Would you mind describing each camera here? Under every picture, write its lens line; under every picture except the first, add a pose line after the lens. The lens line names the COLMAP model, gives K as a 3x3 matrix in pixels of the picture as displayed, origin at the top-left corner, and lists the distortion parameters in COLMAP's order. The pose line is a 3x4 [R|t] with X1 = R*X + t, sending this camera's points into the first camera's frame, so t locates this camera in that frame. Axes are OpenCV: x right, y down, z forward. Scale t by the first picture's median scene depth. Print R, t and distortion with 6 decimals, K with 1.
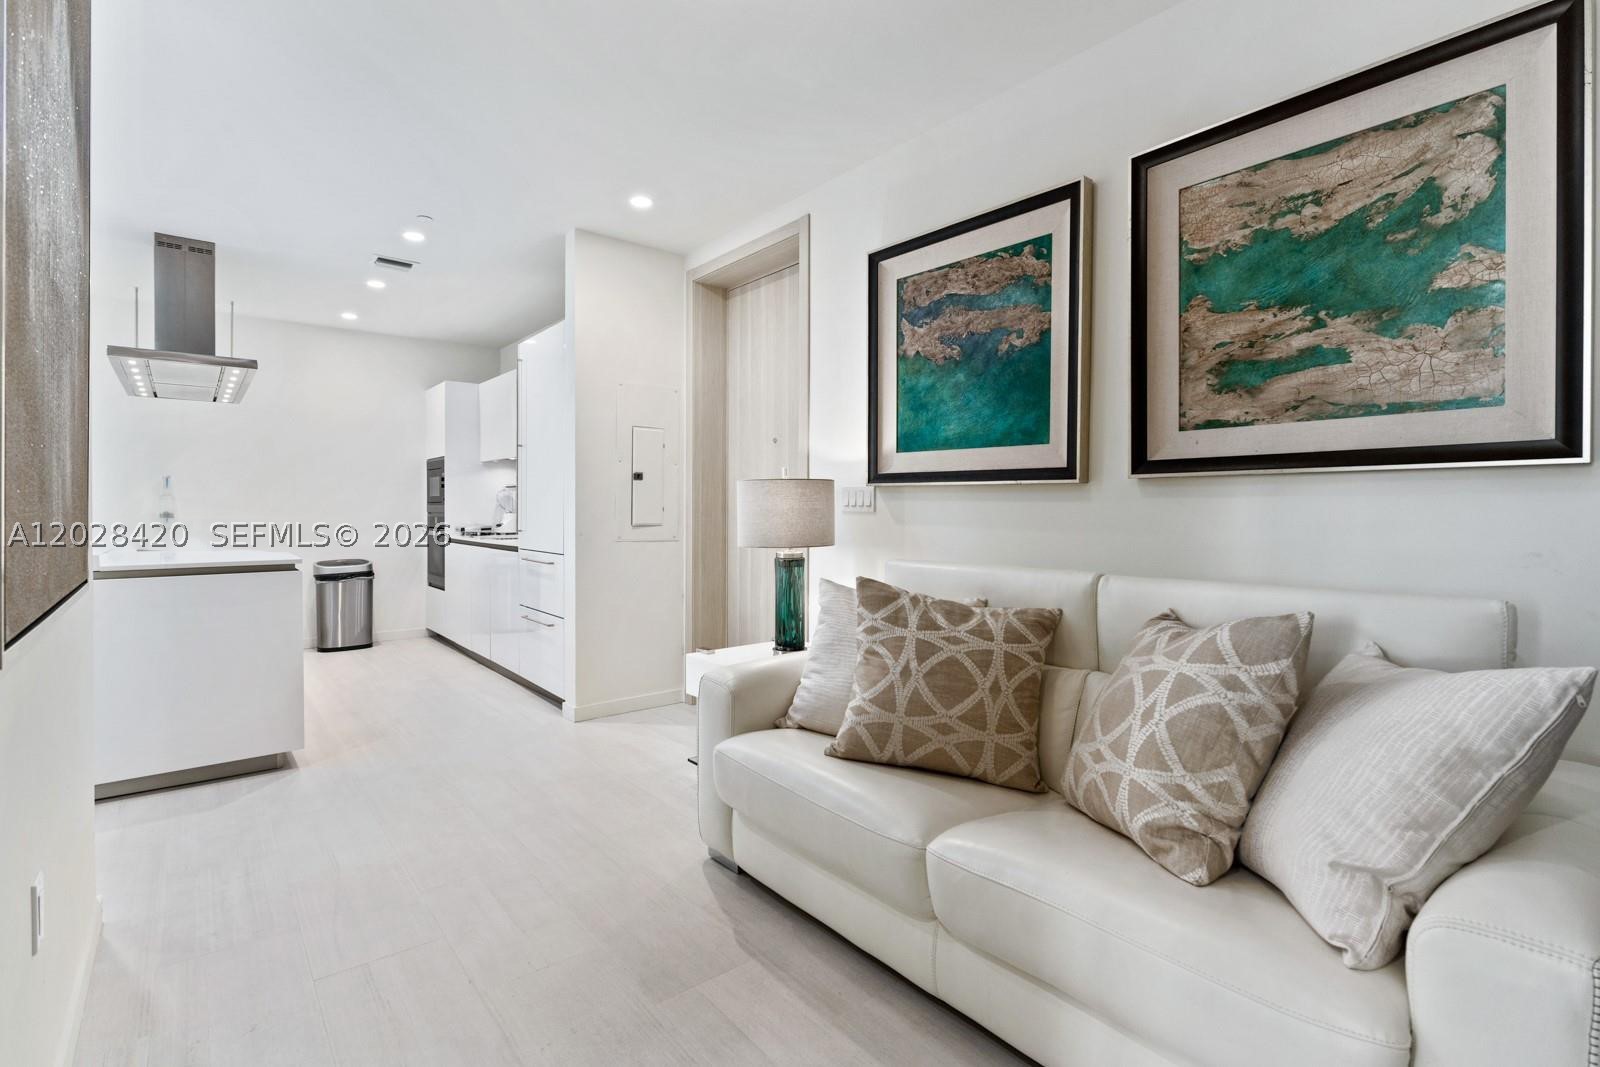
lens RADIAL K [[748.9, 0, 806.7], [0, 748.9, 517.1], [0, 0, 1]] dist [-0.002225, -0.000173]
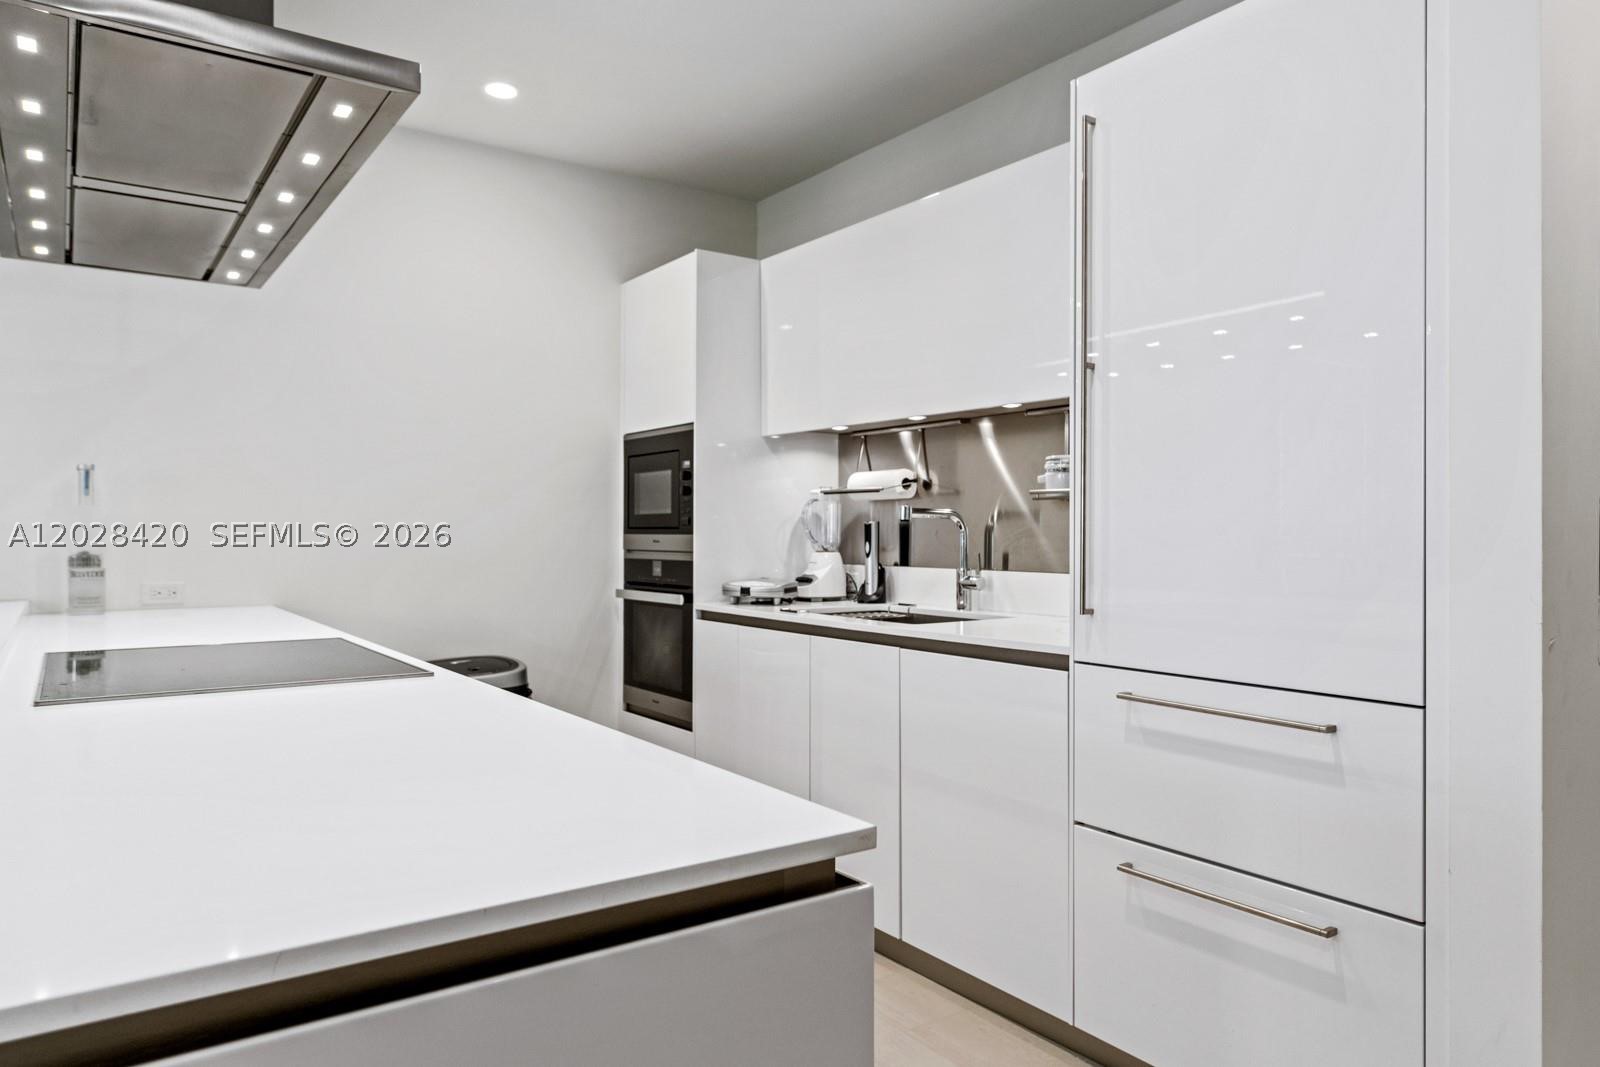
lens RADIAL K [[1057.0, 0, 873.4], [0, 1057.0, 526.3], [0, 0, 1]] dist [-0.005498, -0.000796]
pose [[0.999336, -0.001946, -0.036389, -0.355062], [0.001272, 0.999827, -0.018543, -0.009238], [0.036419, 0.018485, 0.999166, 0.386573]]
